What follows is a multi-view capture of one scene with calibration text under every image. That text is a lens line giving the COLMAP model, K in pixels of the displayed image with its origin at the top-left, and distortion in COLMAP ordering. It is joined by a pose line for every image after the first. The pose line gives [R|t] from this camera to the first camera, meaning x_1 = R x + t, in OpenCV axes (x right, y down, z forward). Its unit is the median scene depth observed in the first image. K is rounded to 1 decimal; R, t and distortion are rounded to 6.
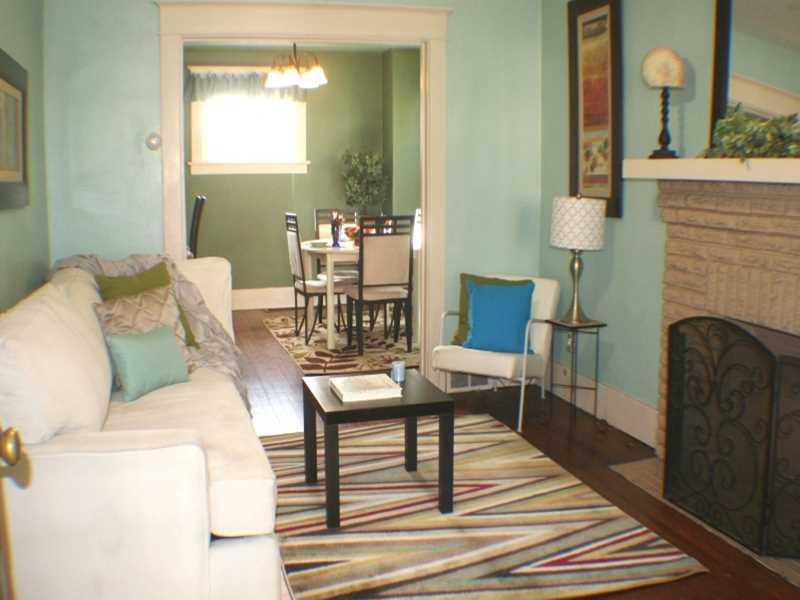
lens RADIAL K [[837.0, 0, 400.0], [0, 837.0, 300.0], [0, 0, 1]] dist [-0.003779, -0.014349]
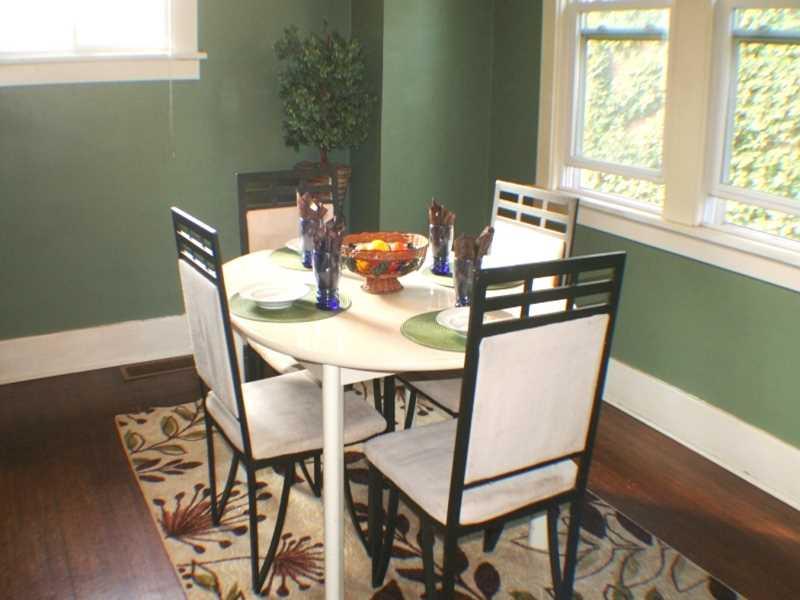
lens RADIAL K [[849.5, 0, 400.0], [0, 849.5, 300.0], [0, 0, 1]] dist [-0.003399, -0.002050]
pose [[0.988762, -0.033546, 0.145683, -0.230915], [0.016446, 0.992992, 0.117033, -0.252756], [-0.148588, -0.113322, 0.982385, 1.533928]]
